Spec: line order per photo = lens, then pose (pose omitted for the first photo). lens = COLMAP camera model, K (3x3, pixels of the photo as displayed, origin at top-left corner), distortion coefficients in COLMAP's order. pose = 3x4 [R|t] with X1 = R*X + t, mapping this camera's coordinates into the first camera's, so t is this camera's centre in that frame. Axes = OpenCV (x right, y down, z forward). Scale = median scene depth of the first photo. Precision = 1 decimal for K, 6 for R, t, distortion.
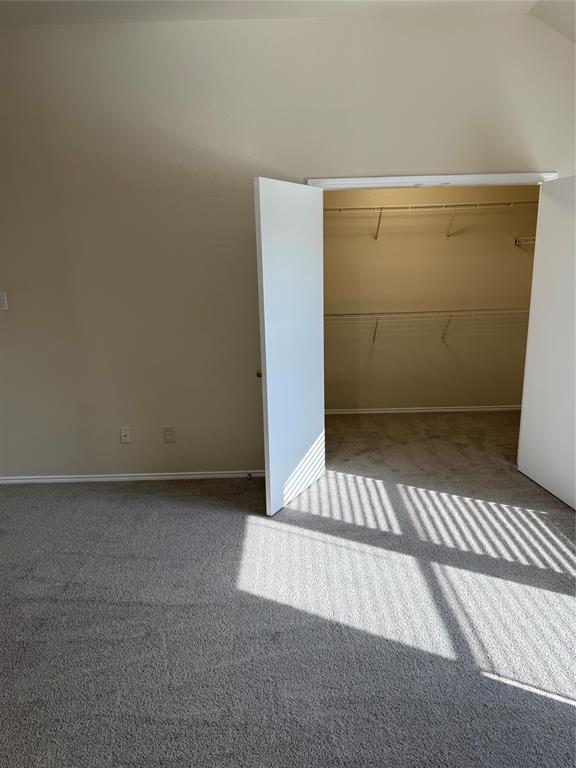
lens RADIAL K [[539.7, 0, 291.8], [0, 539.7, 384.1], [0, 0, 1]] dist [0.052531, -0.053315]
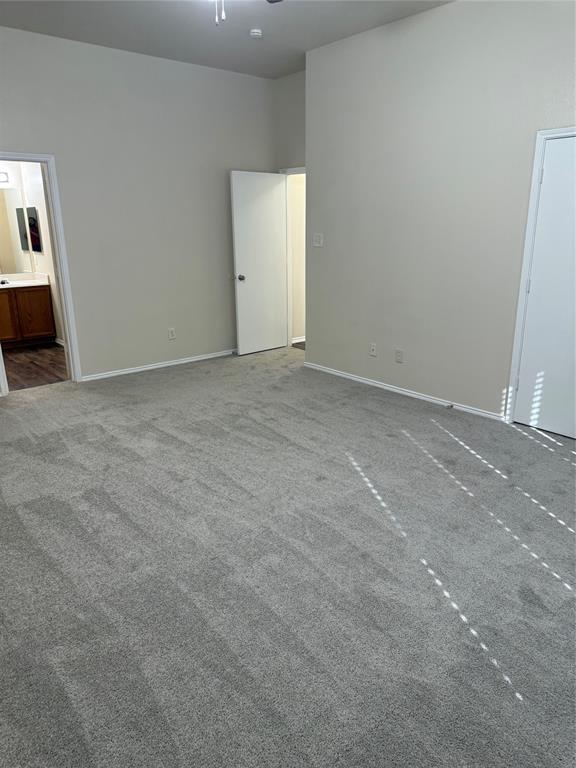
lens RADIAL K [[539.7, 0, 291.9], [0, 539.7, 386.8], [0, 0, 1]] dist [0.052531, -0.053315]
pose [[0.651600, 0.242422, -0.718783, 0.754180], [-0.179698, 0.969918, 0.164220, 0.003750], [0.736971, 0.022158, 0.675561, -0.029391]]
